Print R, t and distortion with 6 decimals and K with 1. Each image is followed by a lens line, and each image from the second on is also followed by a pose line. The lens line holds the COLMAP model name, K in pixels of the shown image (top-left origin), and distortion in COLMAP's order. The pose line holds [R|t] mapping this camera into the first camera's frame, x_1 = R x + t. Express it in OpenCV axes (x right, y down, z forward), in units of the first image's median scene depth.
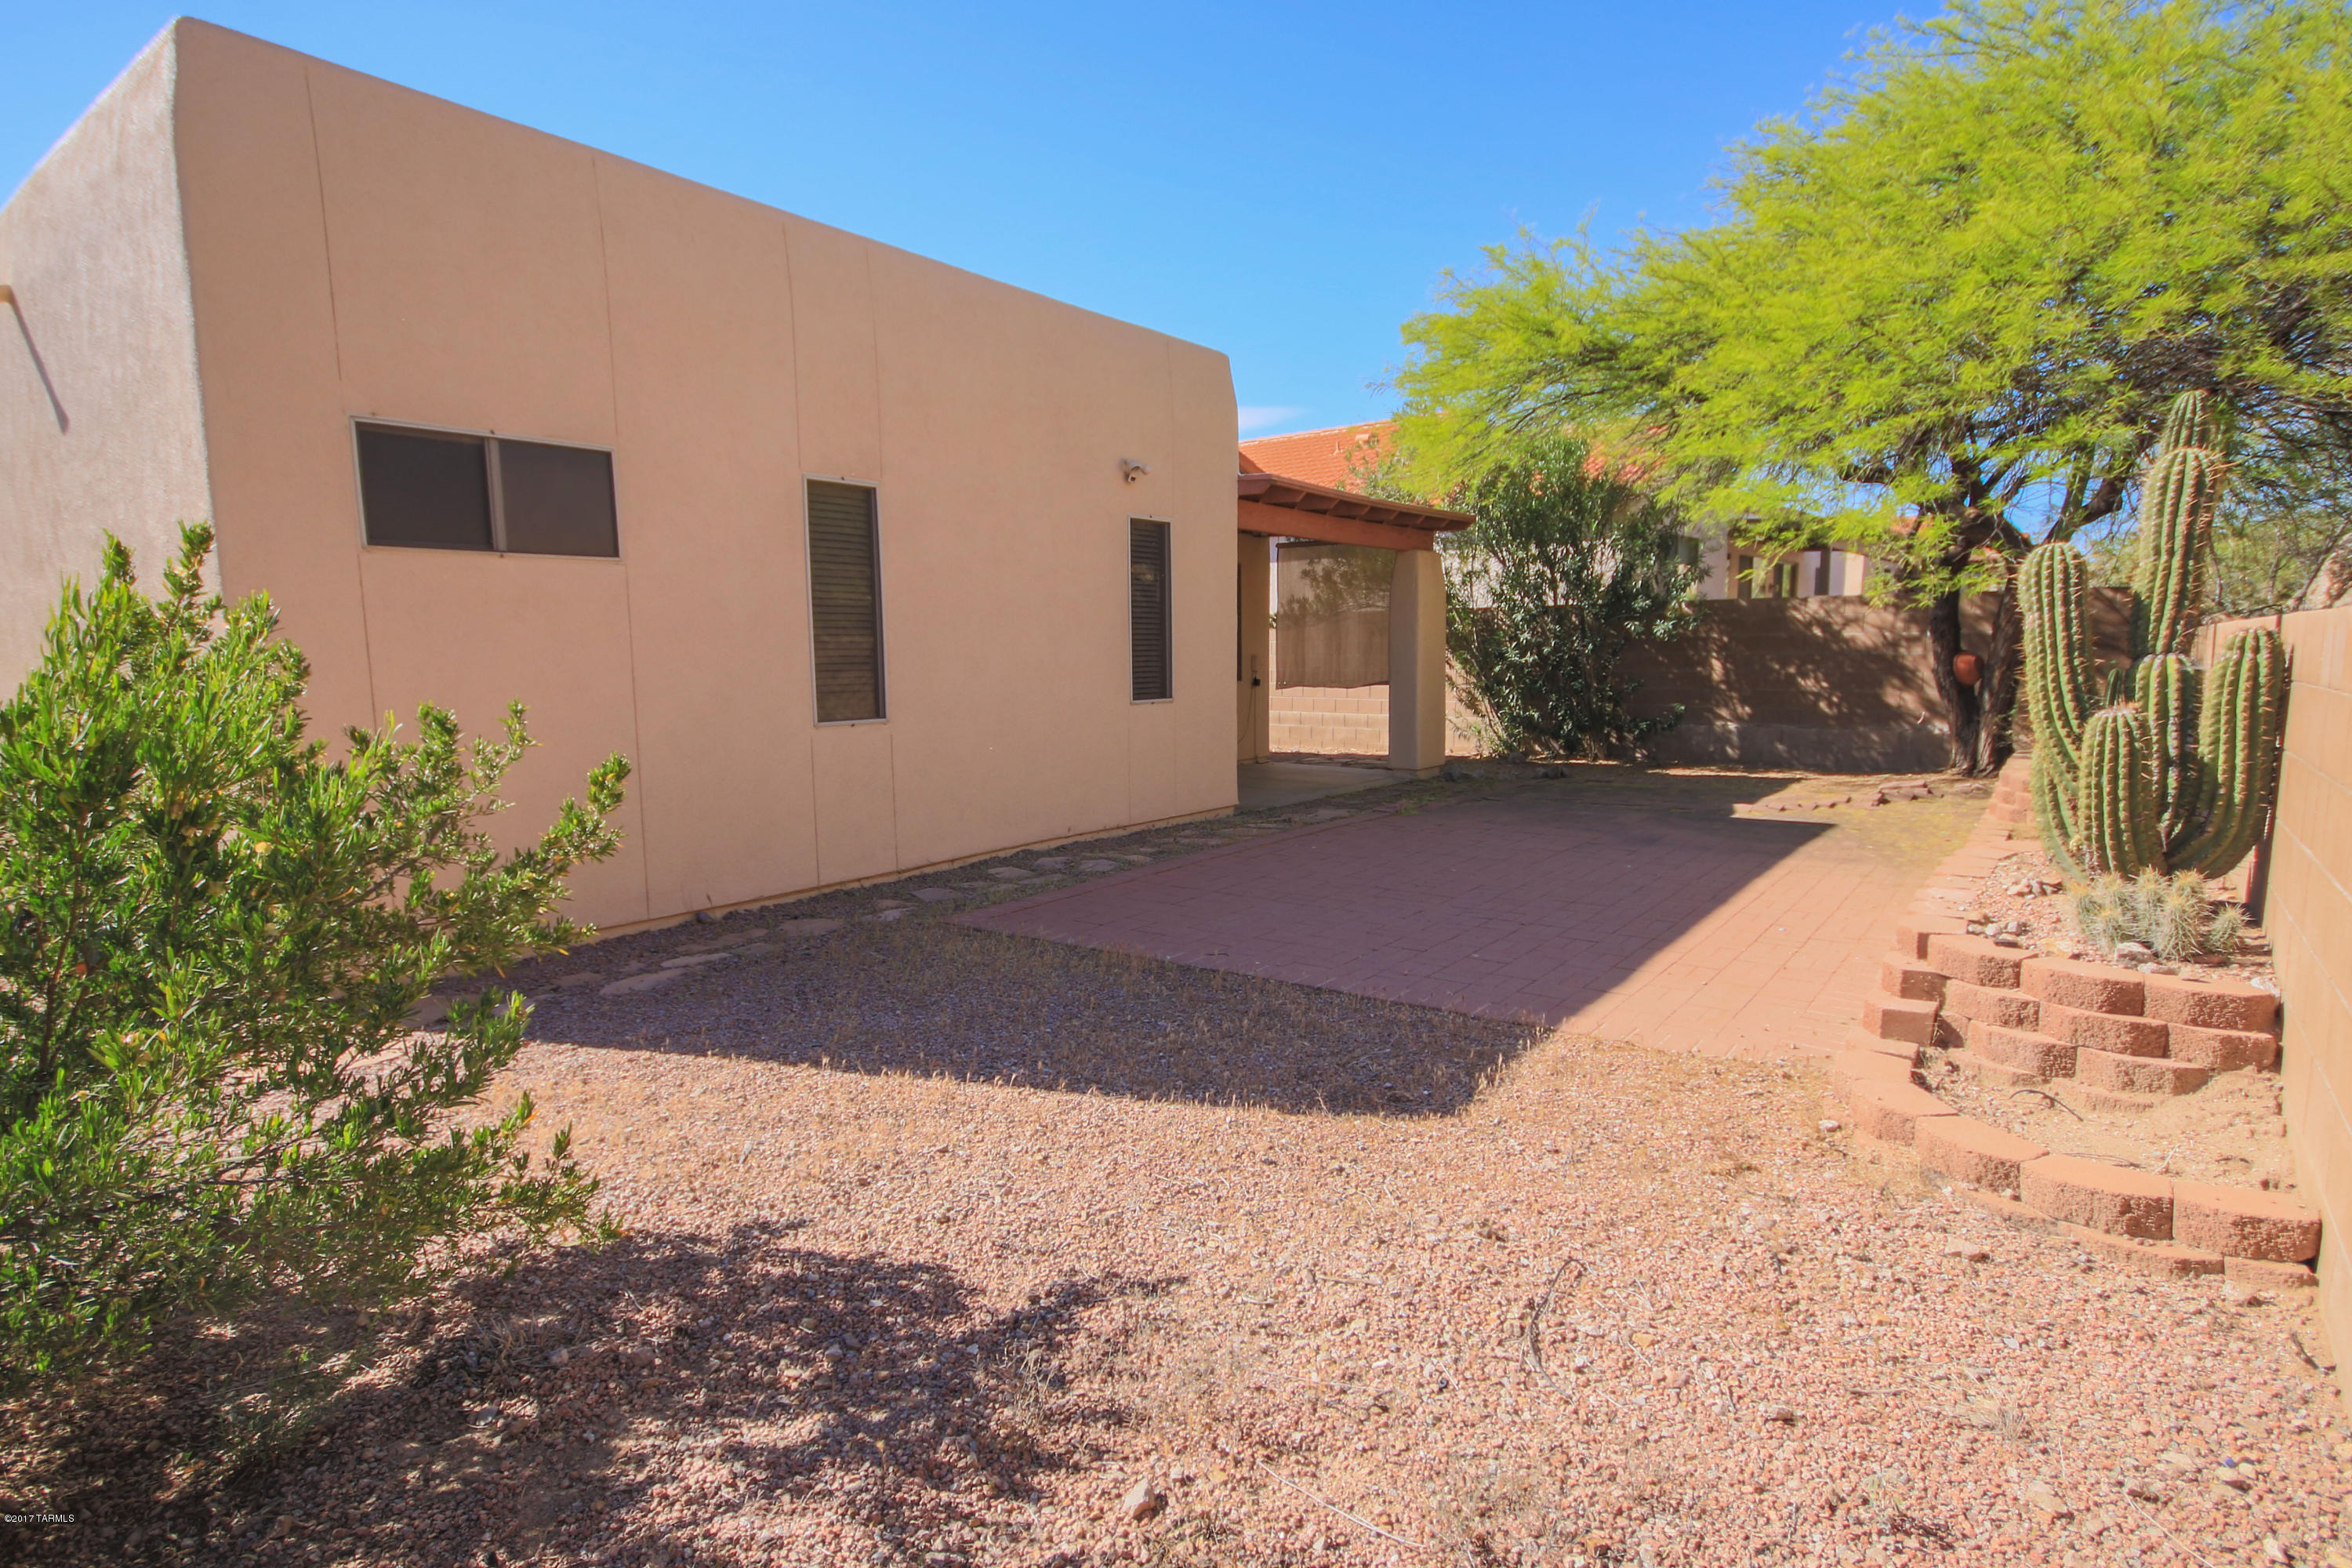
lens RADIAL K [[1205.2, 0, 1176.0], [0, 1205.2, 784.0], [0, 0, 1]] dist [-0.002319, -0.000345]
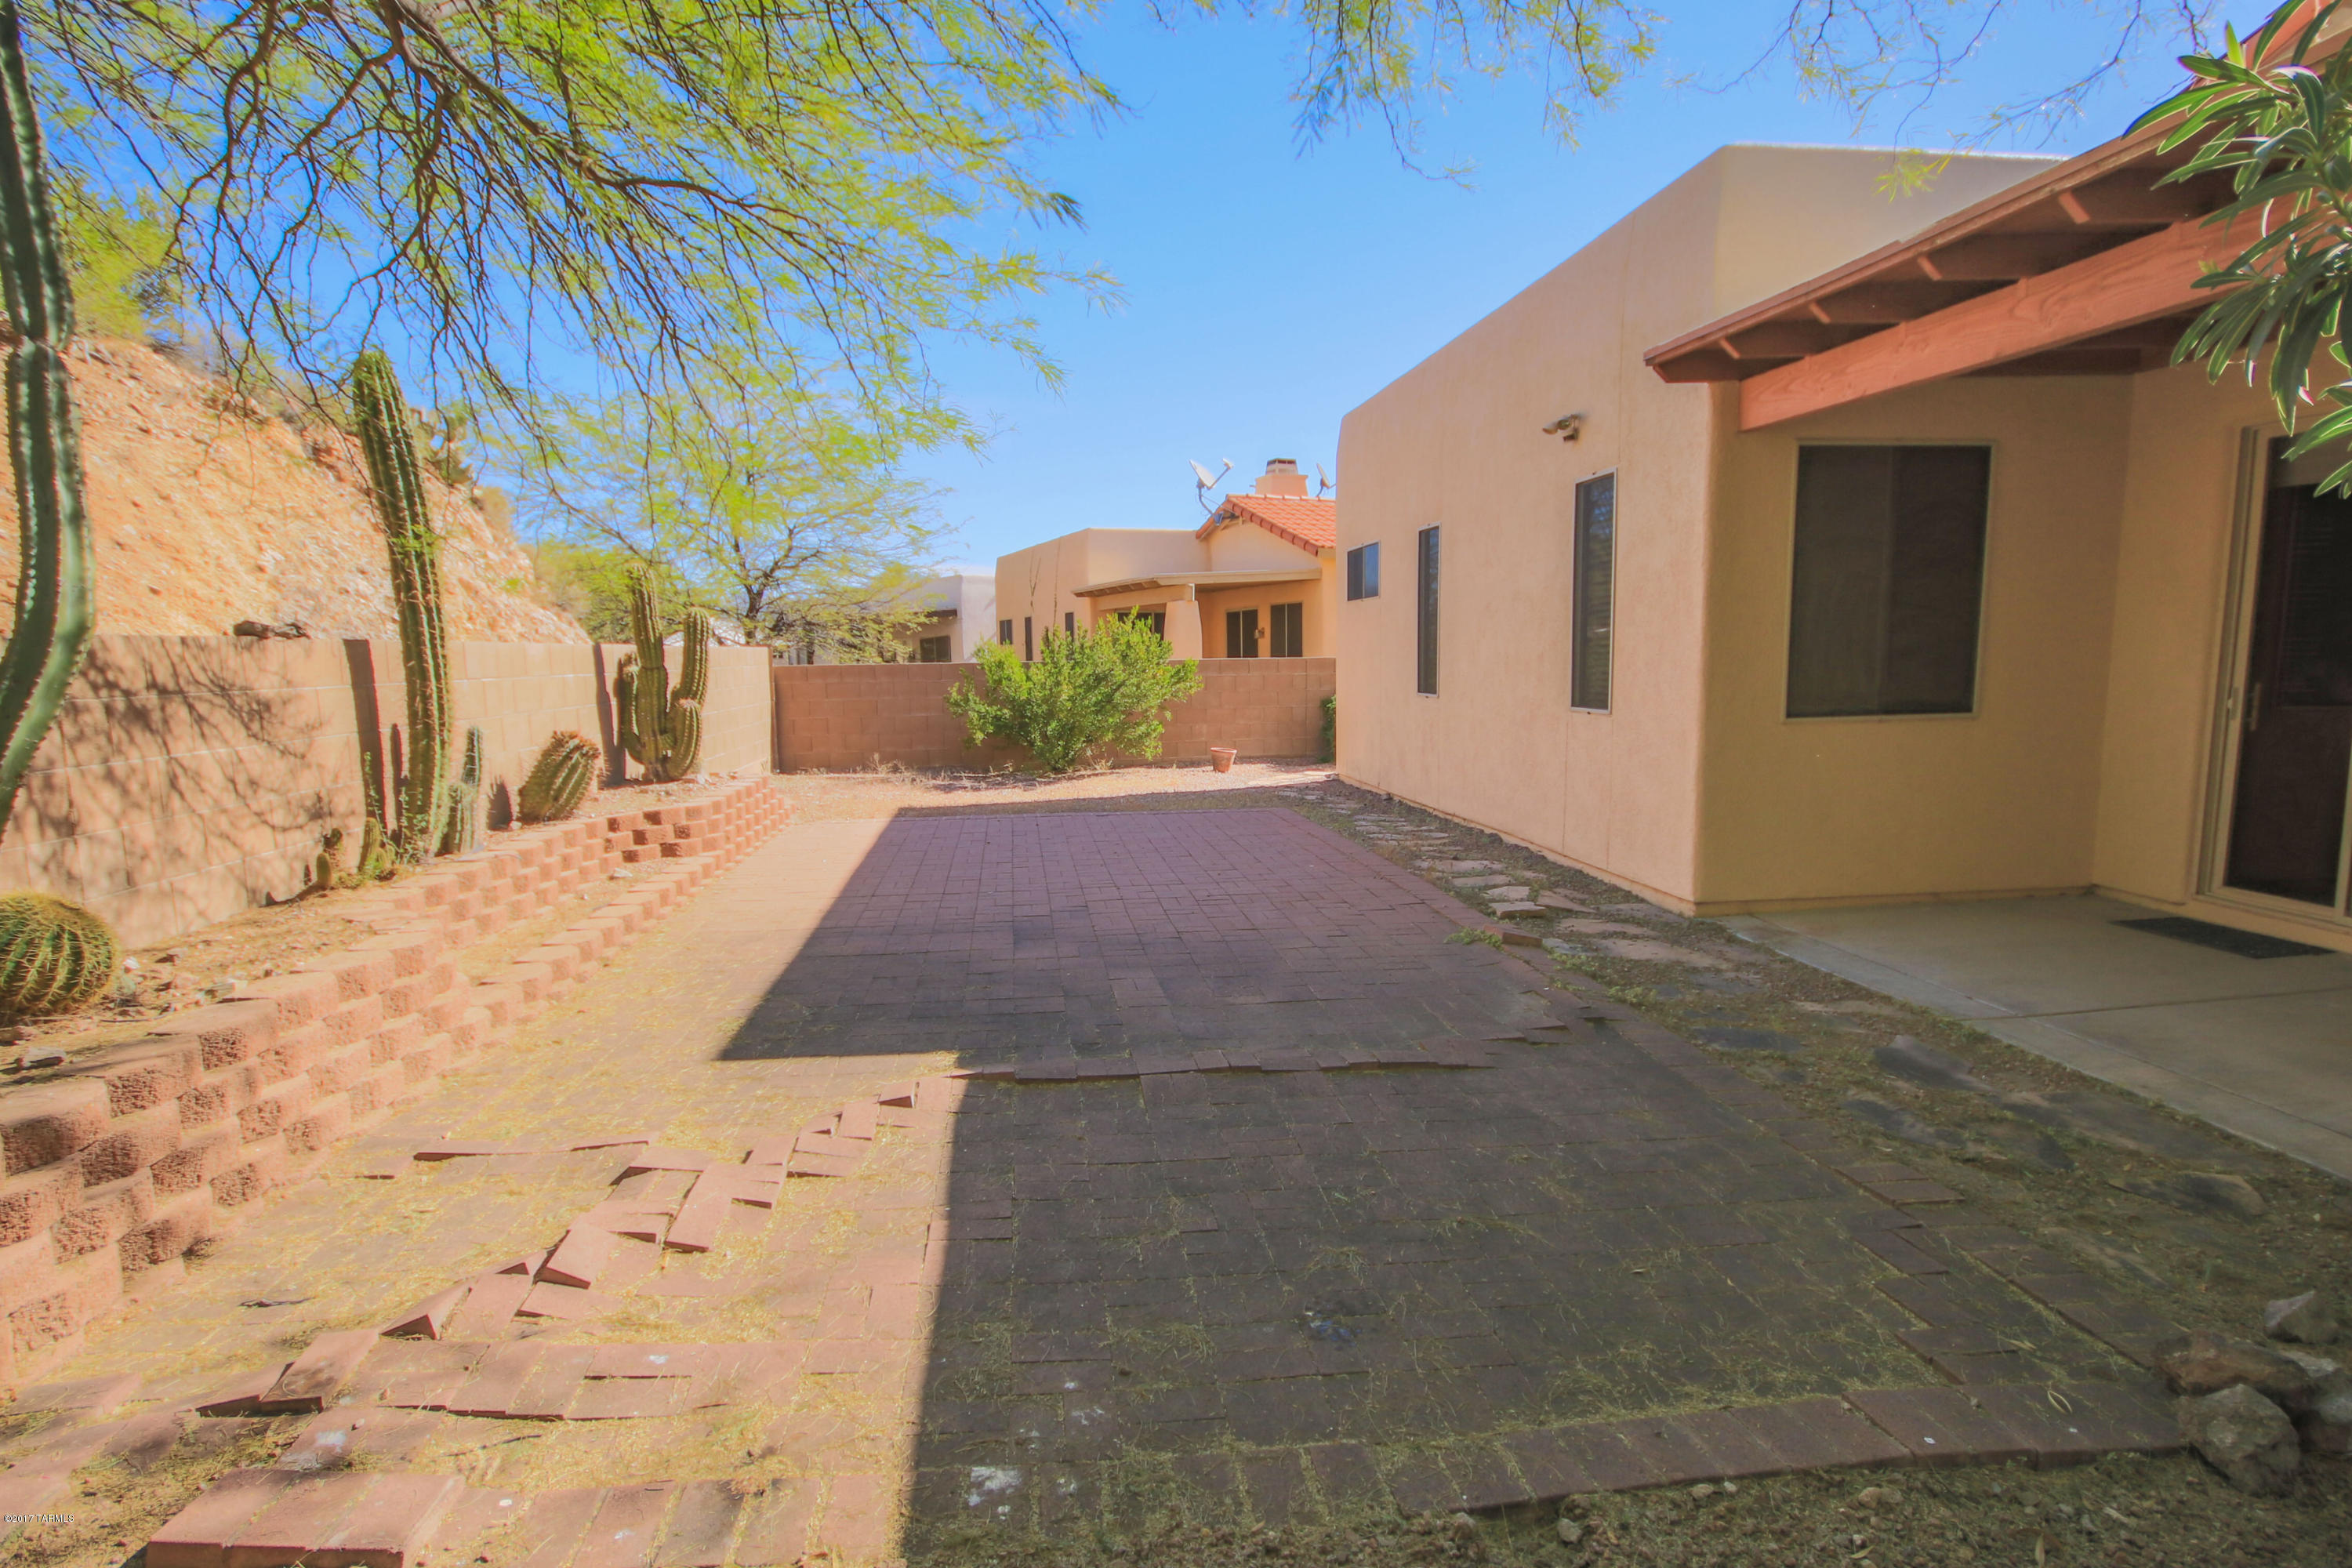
lens RADIAL K [[1205.2, 0, 1176.0], [0, 1205.2, 784.0], [0, 0, 1]] dist [-0.002319, -0.000345]
pose [[-0.696703, 0.090341, -0.711648, 0.800816], [-0.084183, 0.974887, 0.206174, -0.178314], [0.712403, 0.203551, -0.671602, 1.479416]]
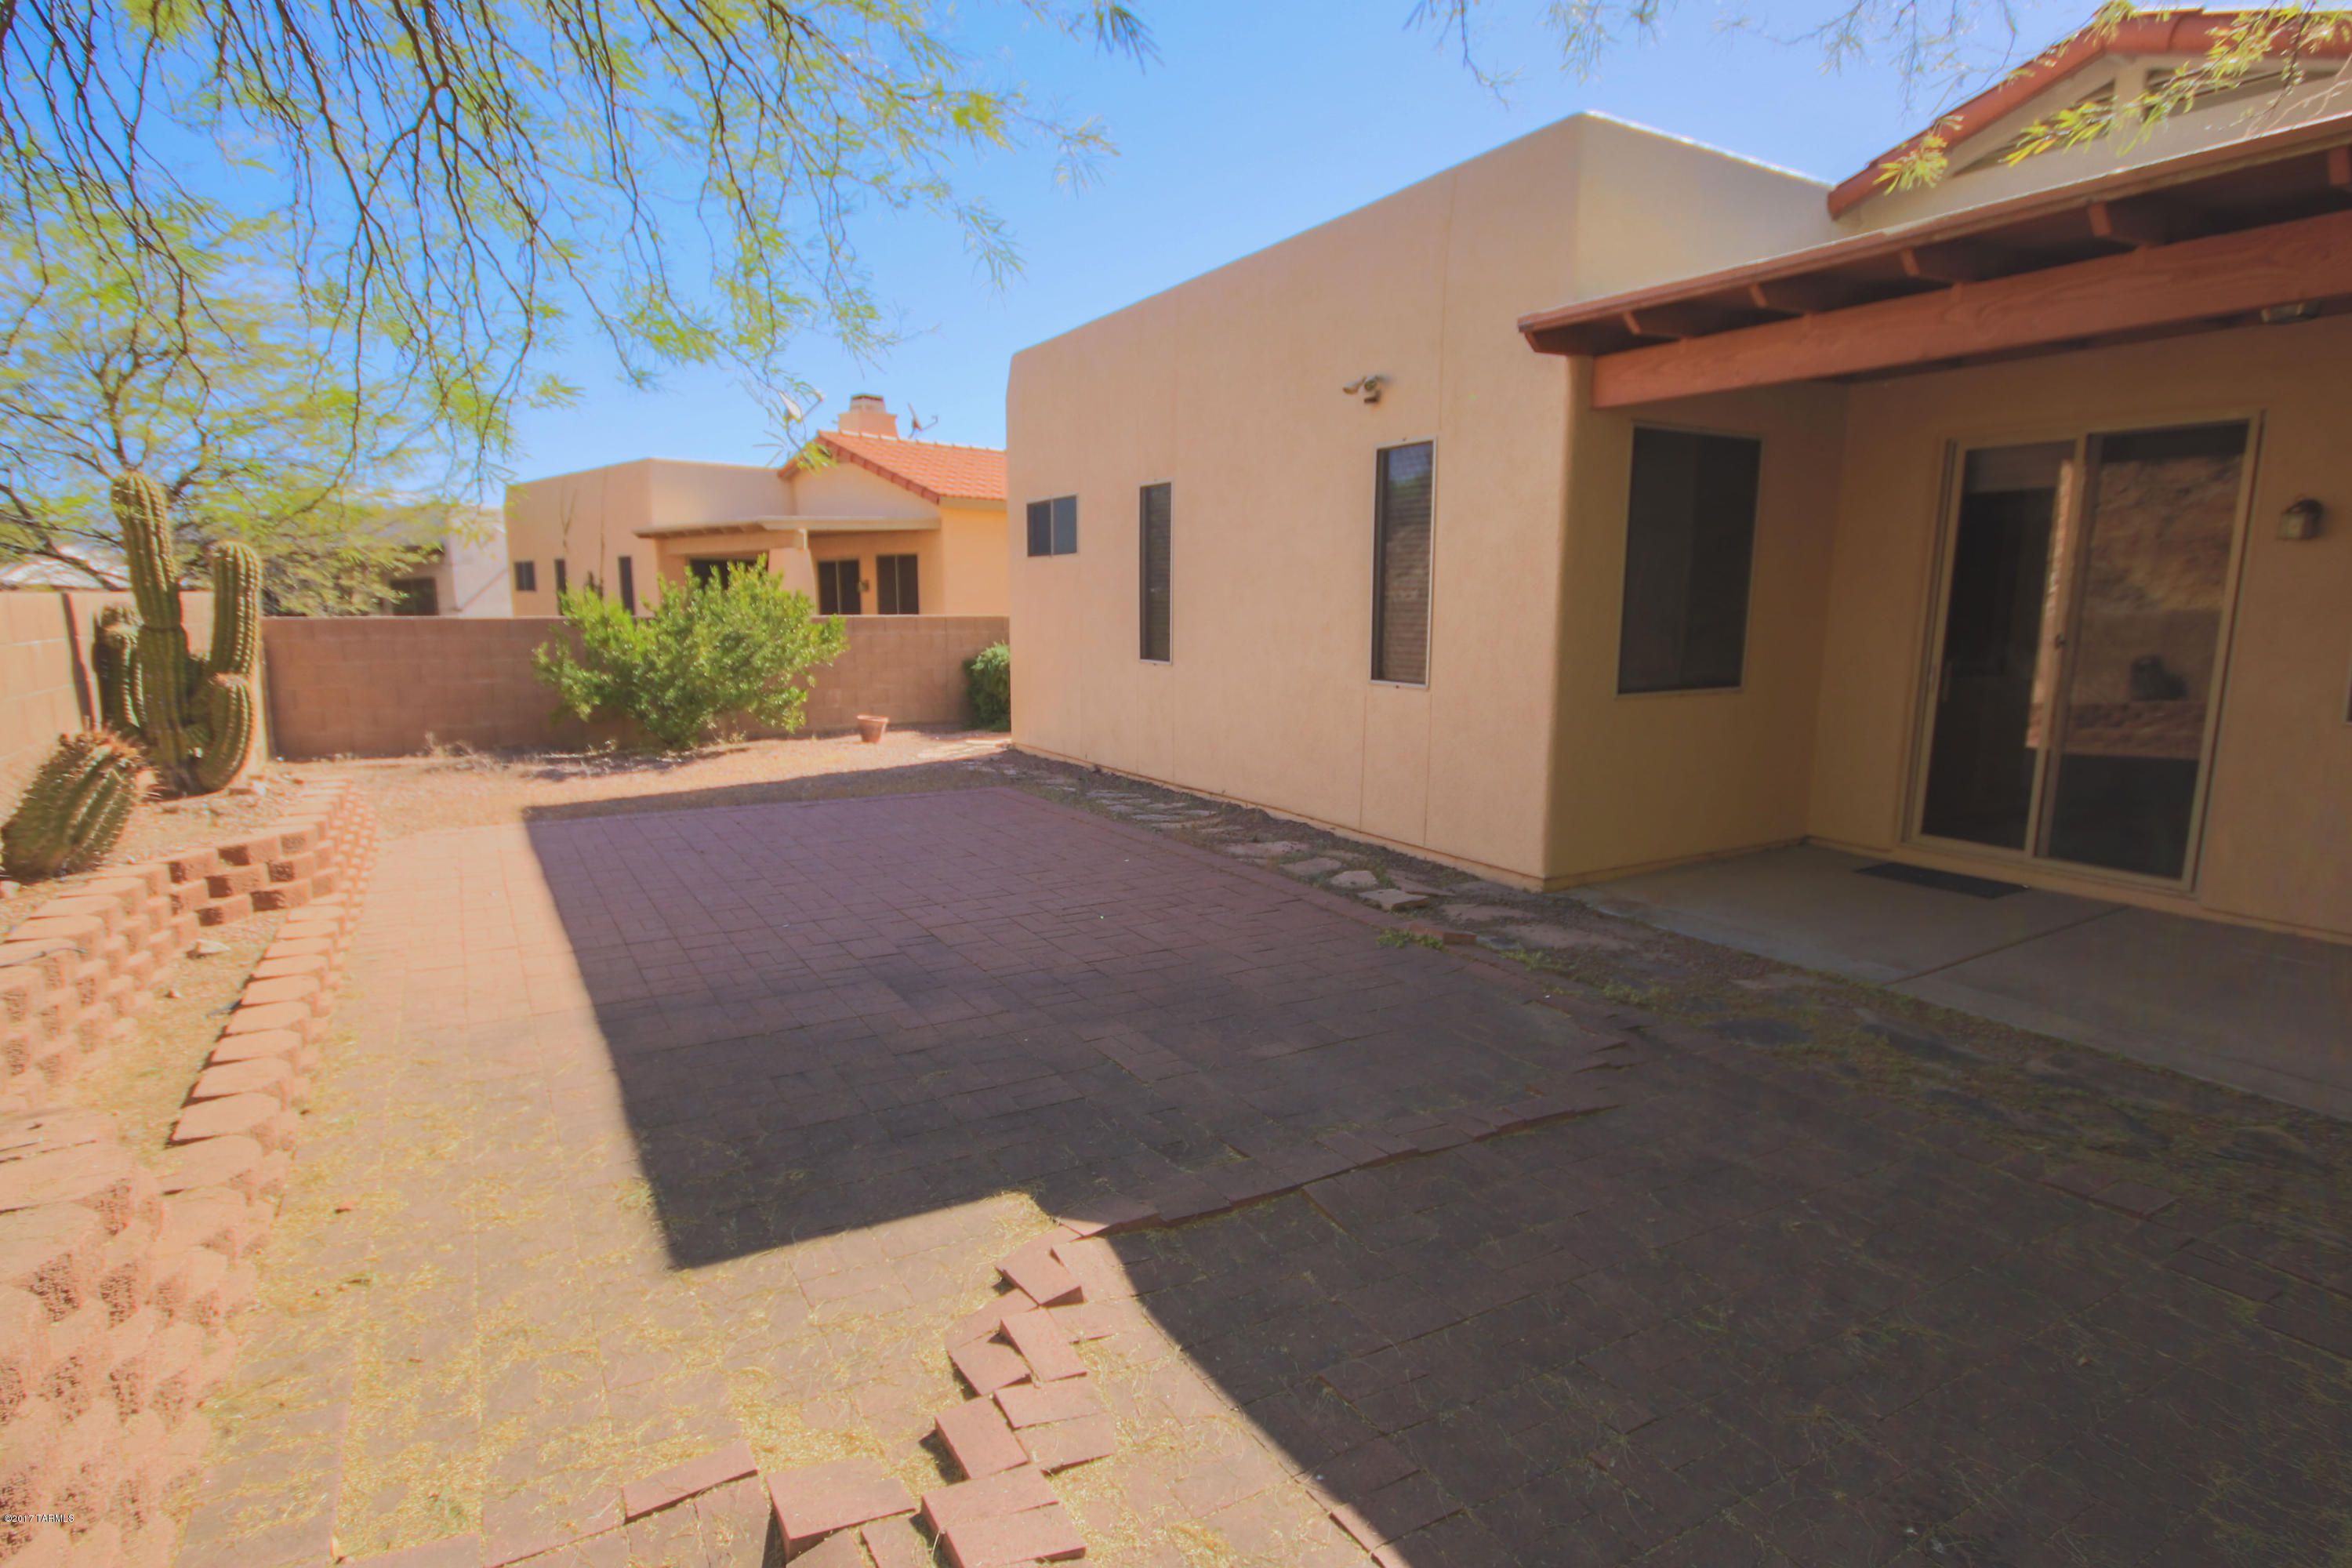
lens RADIAL K [[1205.2, 0, 1176.0], [0, 1205.2, 784.0], [0, 0, 1]] dist [-0.002319, -0.000345]
pose [[-0.359512, 0.141498, -0.922350, 0.819851], [-0.133562, 0.970456, 0.200938, -0.157907], [0.923532, 0.195431, -0.329992, 1.249695]]
